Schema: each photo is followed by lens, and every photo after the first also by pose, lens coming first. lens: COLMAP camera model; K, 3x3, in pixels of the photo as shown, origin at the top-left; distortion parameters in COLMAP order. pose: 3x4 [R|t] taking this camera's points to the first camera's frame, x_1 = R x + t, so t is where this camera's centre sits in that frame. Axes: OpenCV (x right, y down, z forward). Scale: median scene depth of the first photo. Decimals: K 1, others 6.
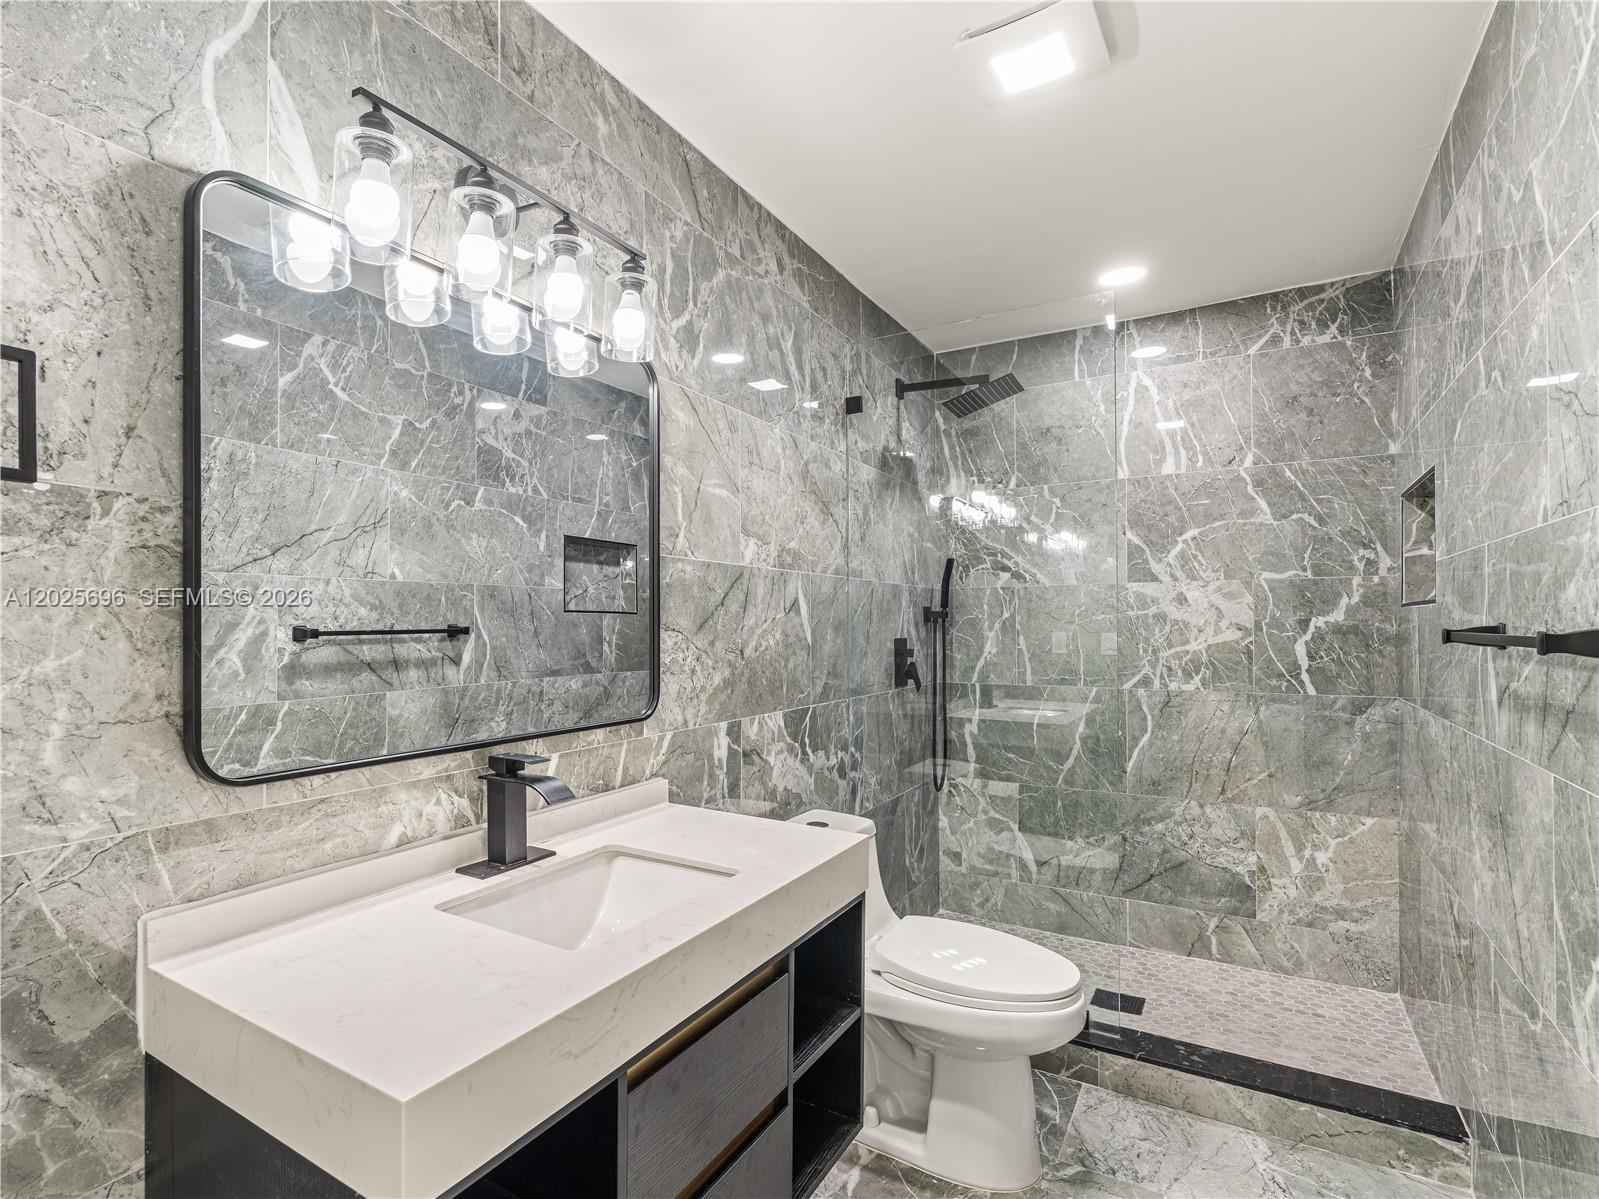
lens RADIAL K [[768.6, 0, 799.5], [0, 768.6, 599.5], [0, 0, 1]] dist [-0.000527, 0.000987]
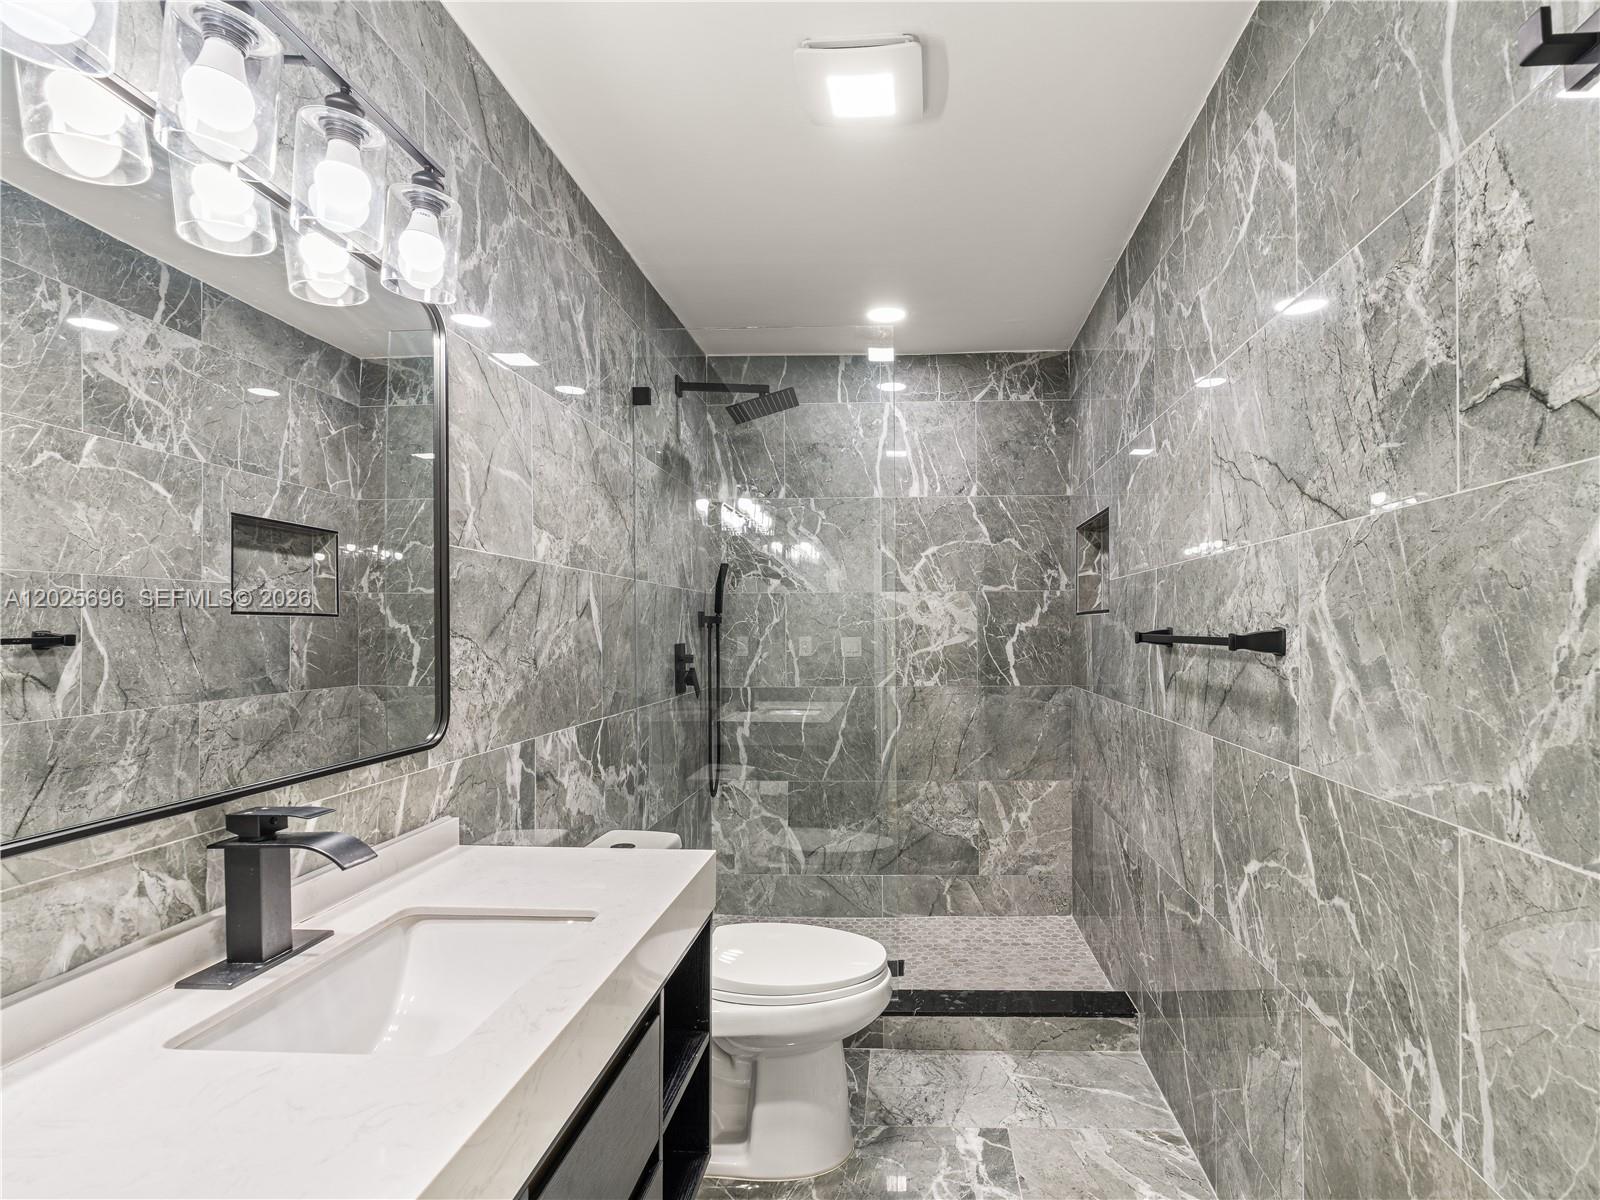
lens RADIAL K [[746.3, 0, 800.2], [0, 746.3, 614.7], [0, 0, 1]] dist [-0.002136, 0.001095]
pose [[0.882121, 0.007711, 0.470960, -0.201528], [-0.013376, 0.999873, 0.008683, 0.003936], [-0.470833, -0.013959, 0.882112, 0.109468]]
